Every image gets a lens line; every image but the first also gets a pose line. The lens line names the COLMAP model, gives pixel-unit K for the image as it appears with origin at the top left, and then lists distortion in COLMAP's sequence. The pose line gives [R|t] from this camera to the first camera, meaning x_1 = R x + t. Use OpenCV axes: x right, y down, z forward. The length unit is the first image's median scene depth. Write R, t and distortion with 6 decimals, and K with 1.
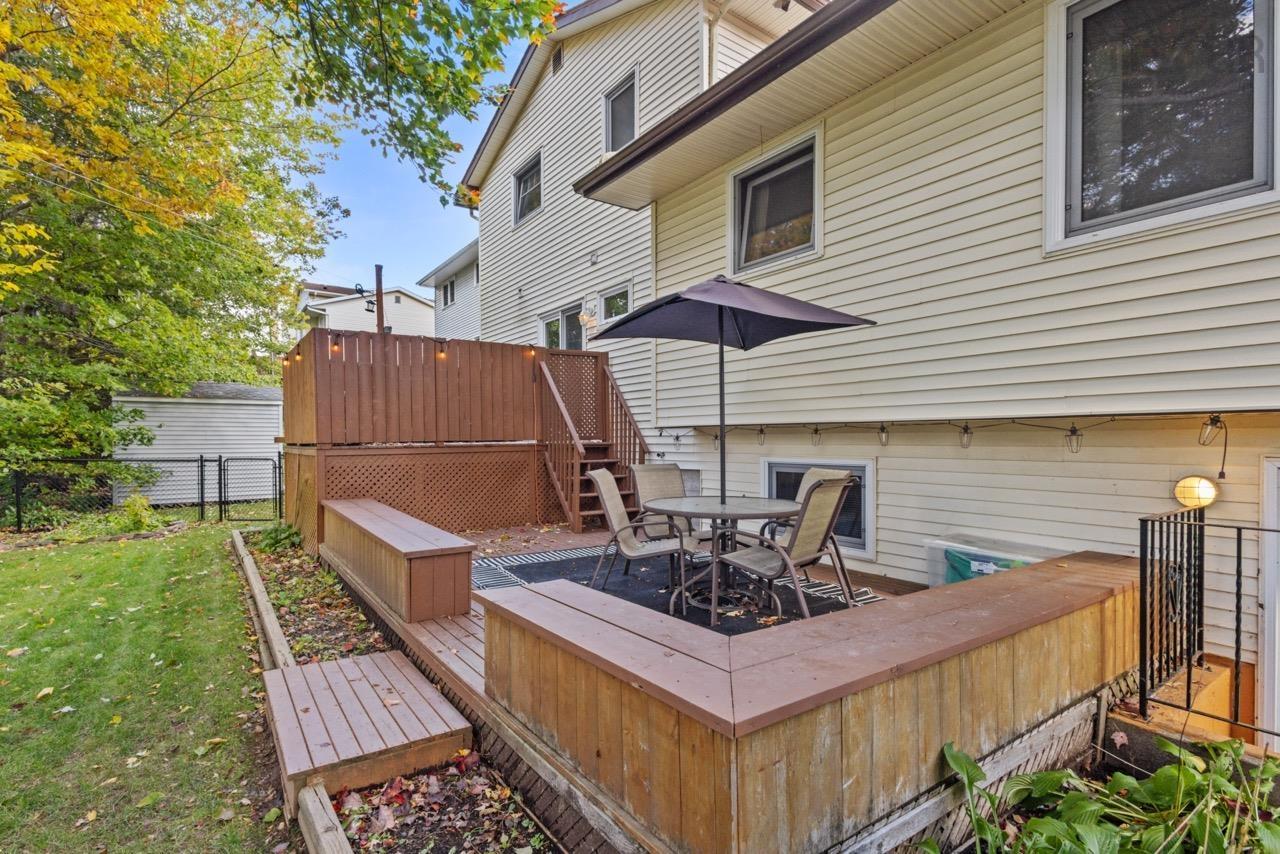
lens RADIAL K [[599.3, 0, 633.8], [0, 599.3, 450.9], [0, 0, 1]] dist [-0.000054, 0.000063]
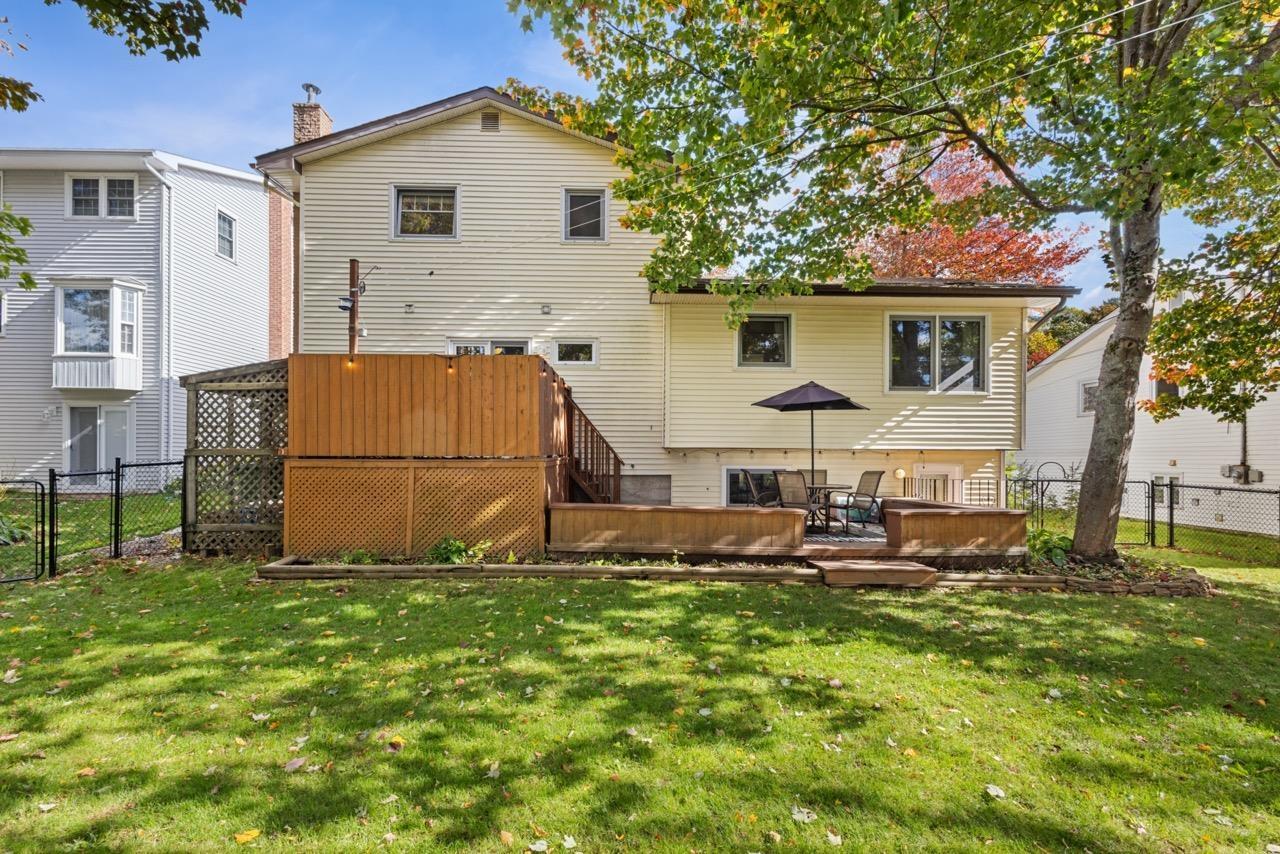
lens RADIAL K [[599.3, 0, 633.8], [0, 599.3, 450.9], [0, 0, 1]] dist [-0.000054, 0.000063]
pose [[0.536646, 0.014614, 0.843681, -1.181155], [0.008372, 0.999709, -0.022641, 0.003168], [-0.843766, 0.019214, 0.536367, 0.216969]]
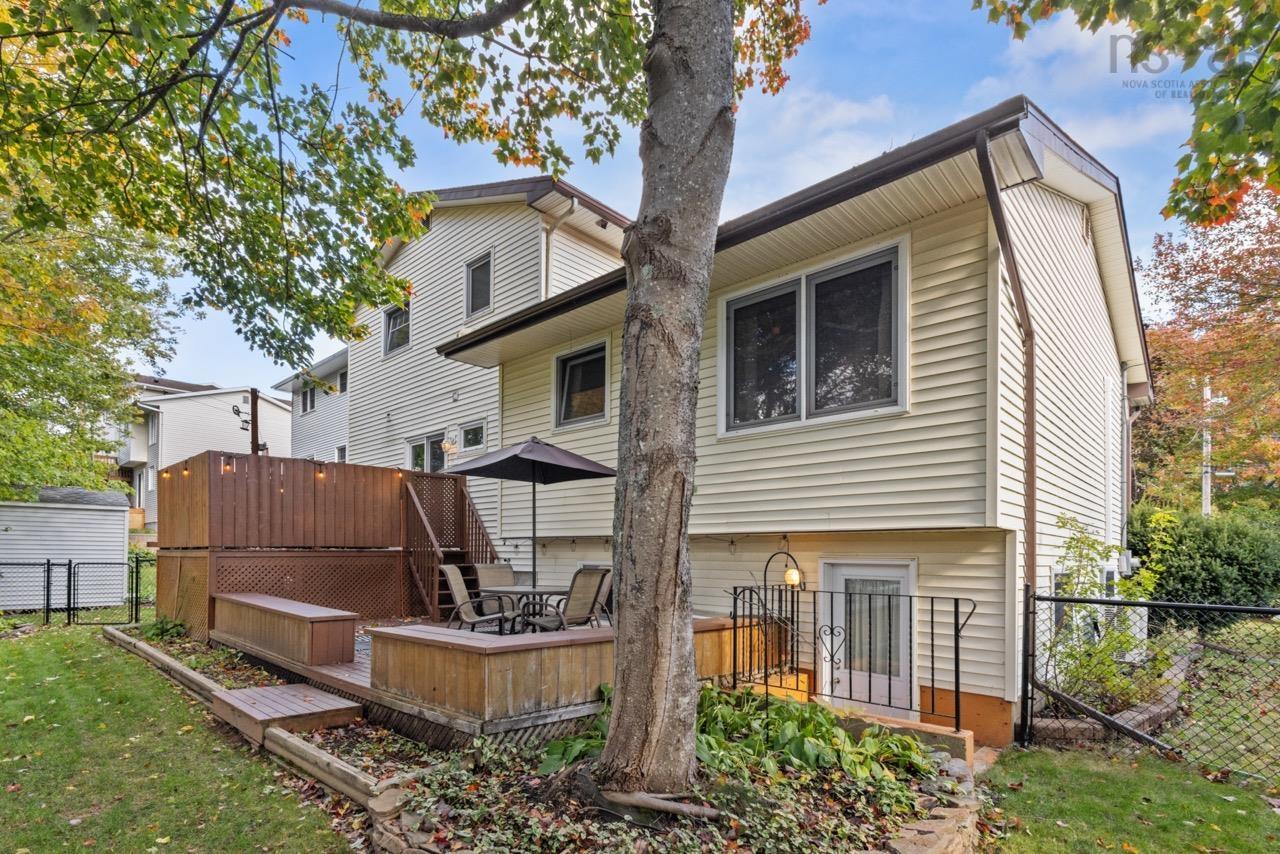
lens RADIAL K [[627.6, 0, 640.5], [0, 627.6, 551.6], [0, 0, 1]] dist [-0.002752, -0.000213]
pose [[0.978874, 0.012515, 0.204080, 0.049774], [-0.007410, 0.999641, -0.025761, 0.020015], [-0.204329, 0.023704, 0.978615, -0.336418]]
